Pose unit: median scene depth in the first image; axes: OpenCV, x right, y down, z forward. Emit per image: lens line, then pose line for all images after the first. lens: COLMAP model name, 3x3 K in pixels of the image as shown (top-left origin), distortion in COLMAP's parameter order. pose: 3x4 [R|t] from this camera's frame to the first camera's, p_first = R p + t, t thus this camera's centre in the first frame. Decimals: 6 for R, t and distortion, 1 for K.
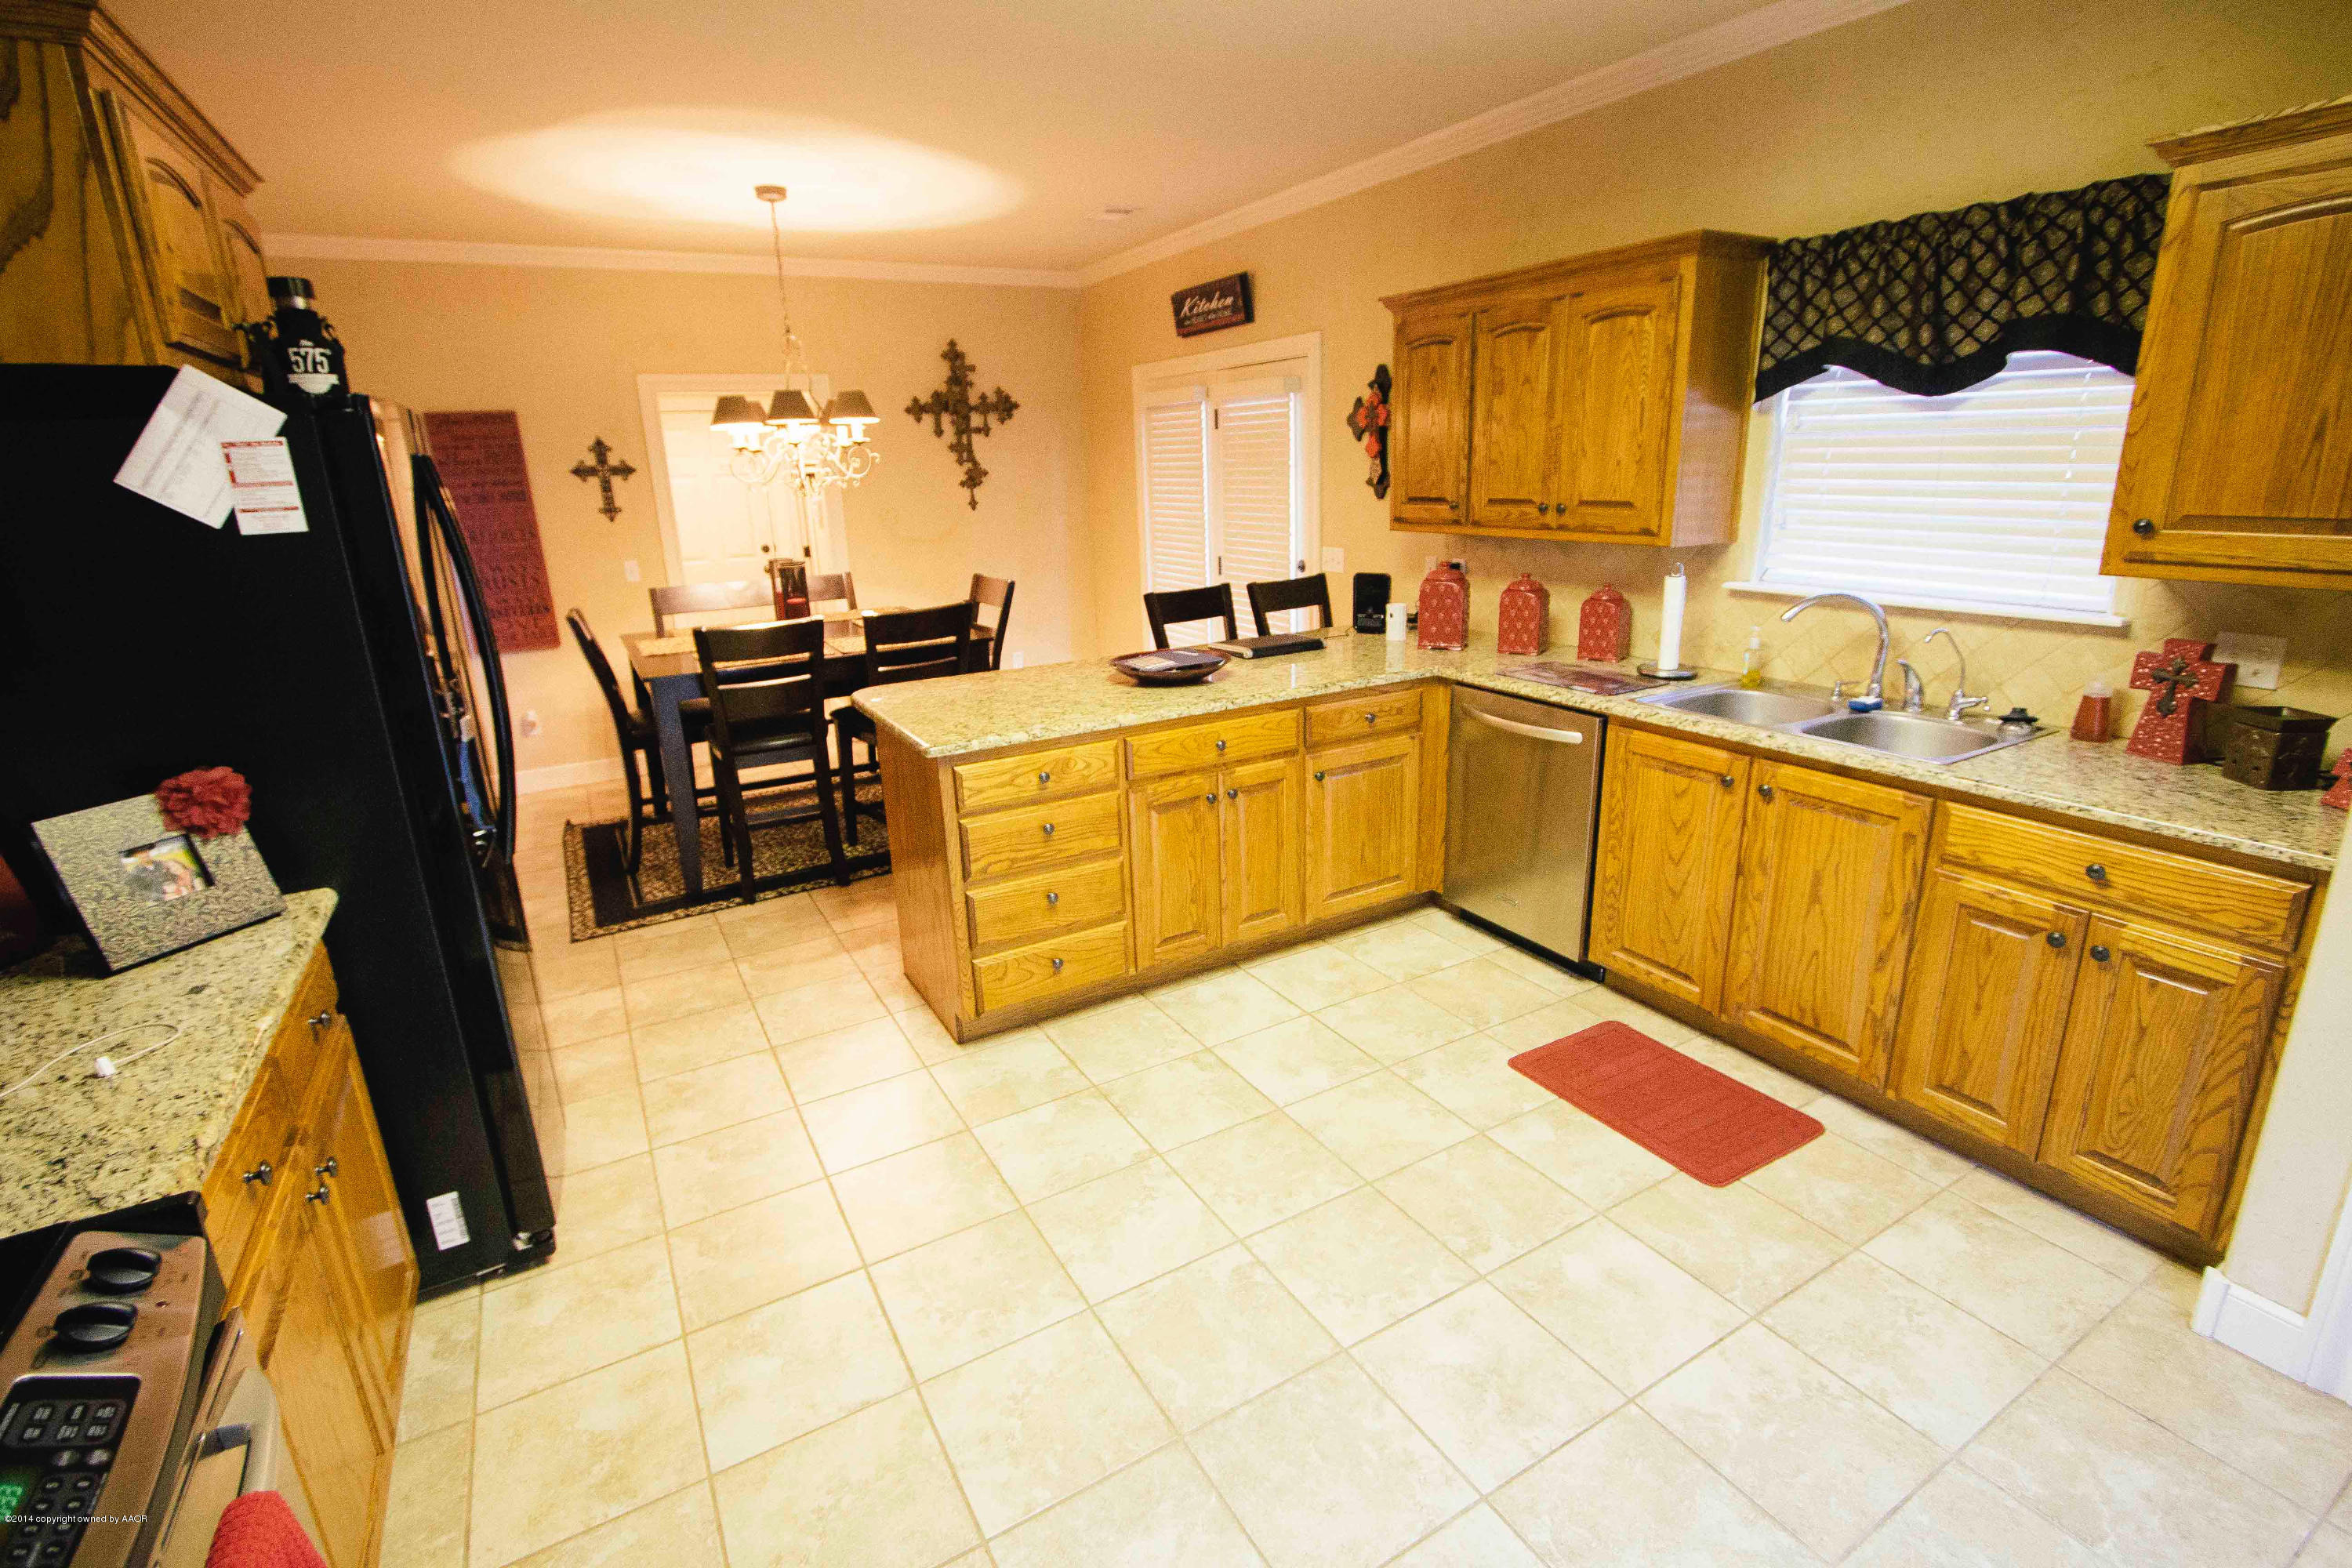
lens RADIAL K [[1088.0, 0, 1178.8], [0, 1088.0, 773.7], [0, 0, 1]] dist [-0.018360, 0.001837]
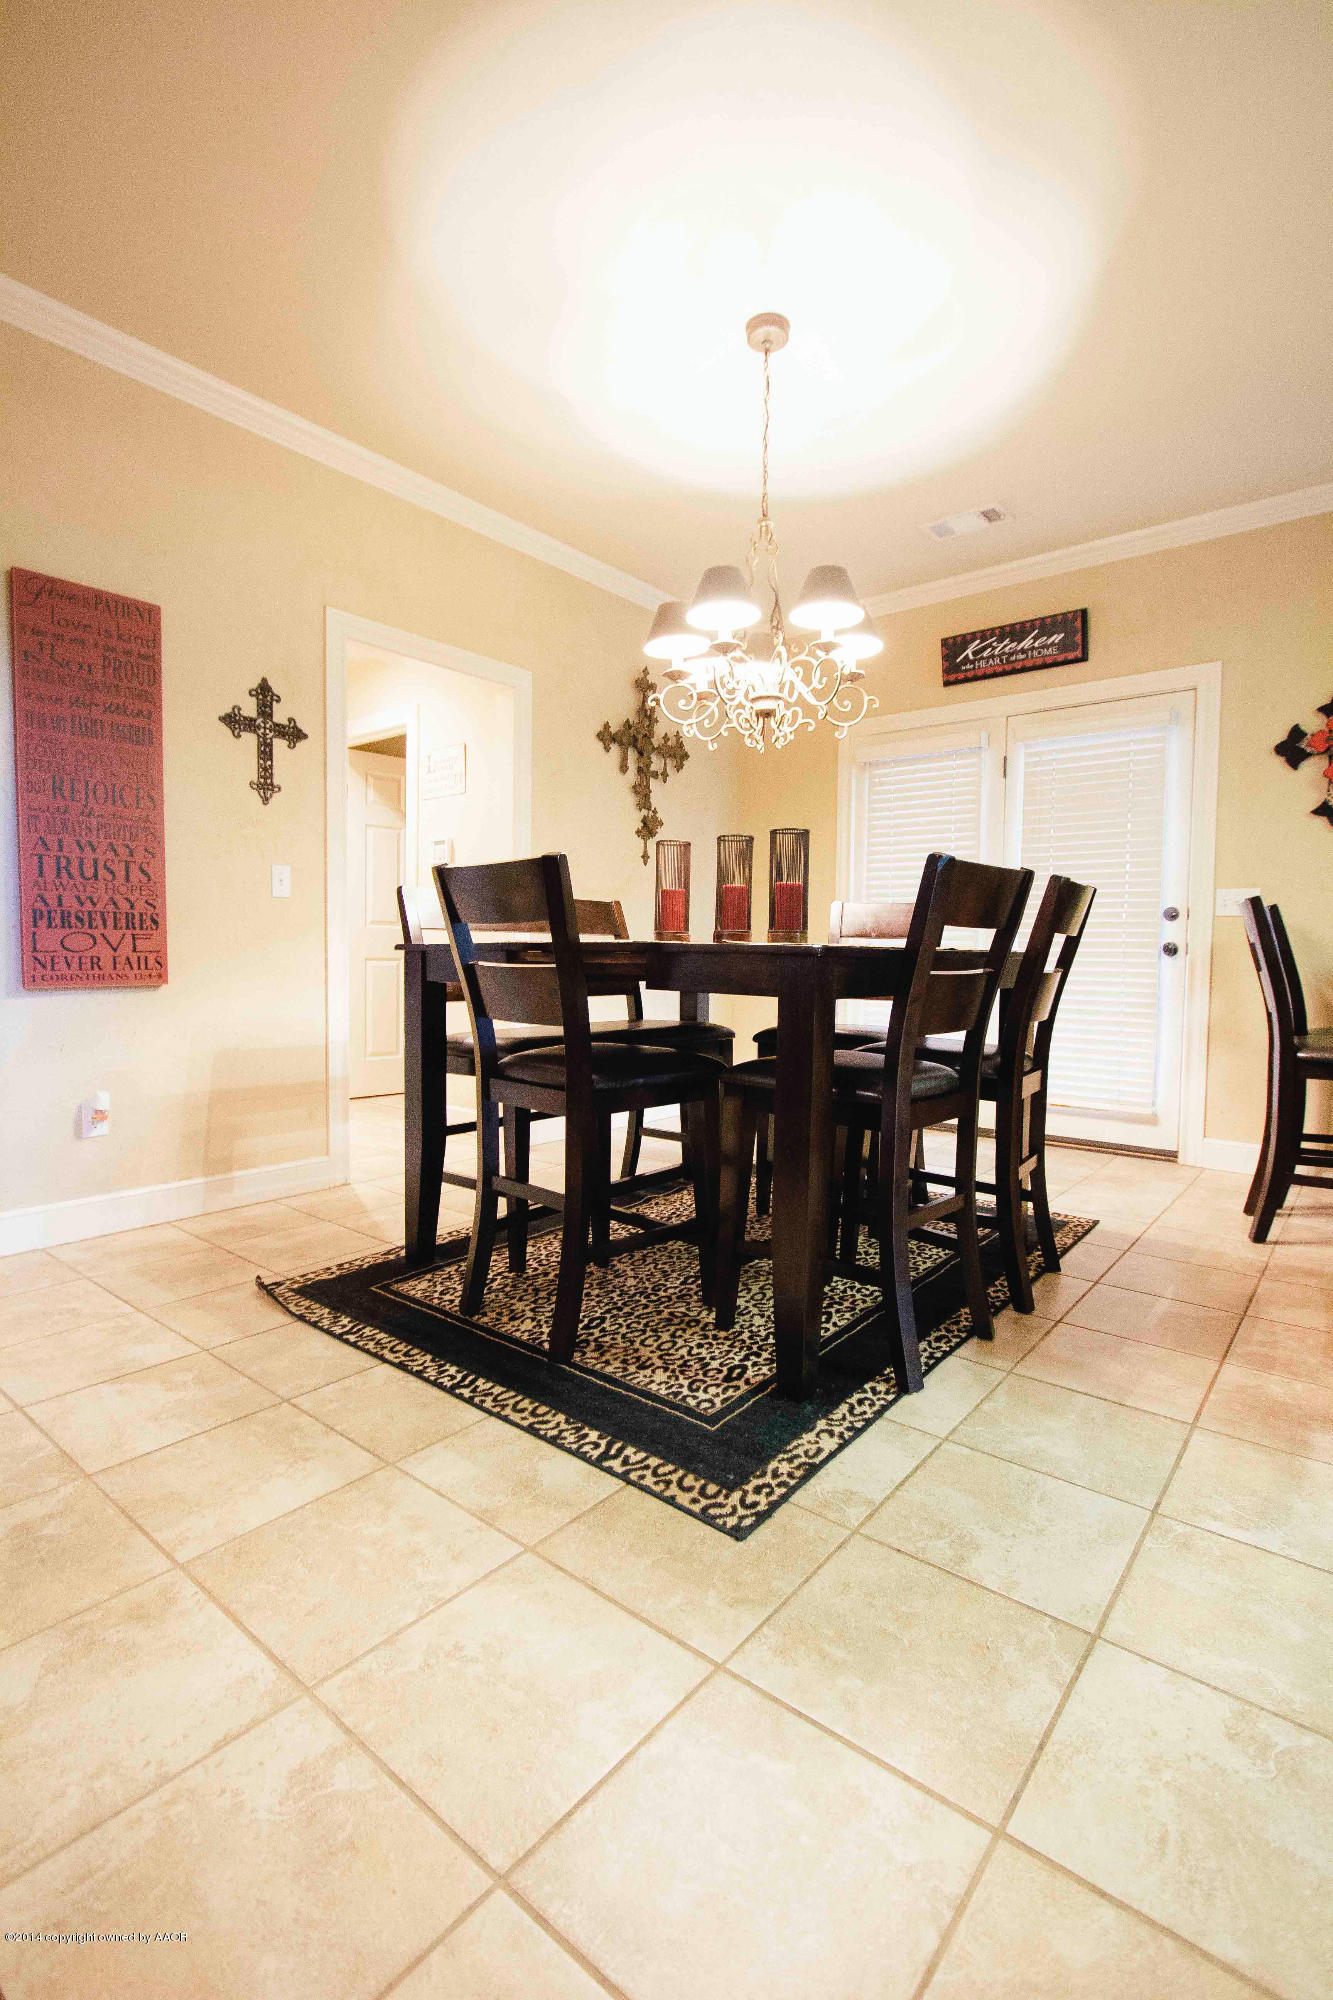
lens RADIAL K [[925.2, 0, 668.6], [0, 925.2, 1001.2], [0, 0, 1]] dist [-0.018360, 0.001837]
pose [[0.931442, 0.027224, 0.362870, -0.507279], [0.058740, 0.972871, -0.223767, 0.021924], [-0.359117, 0.229740, 0.904574, 0.447909]]
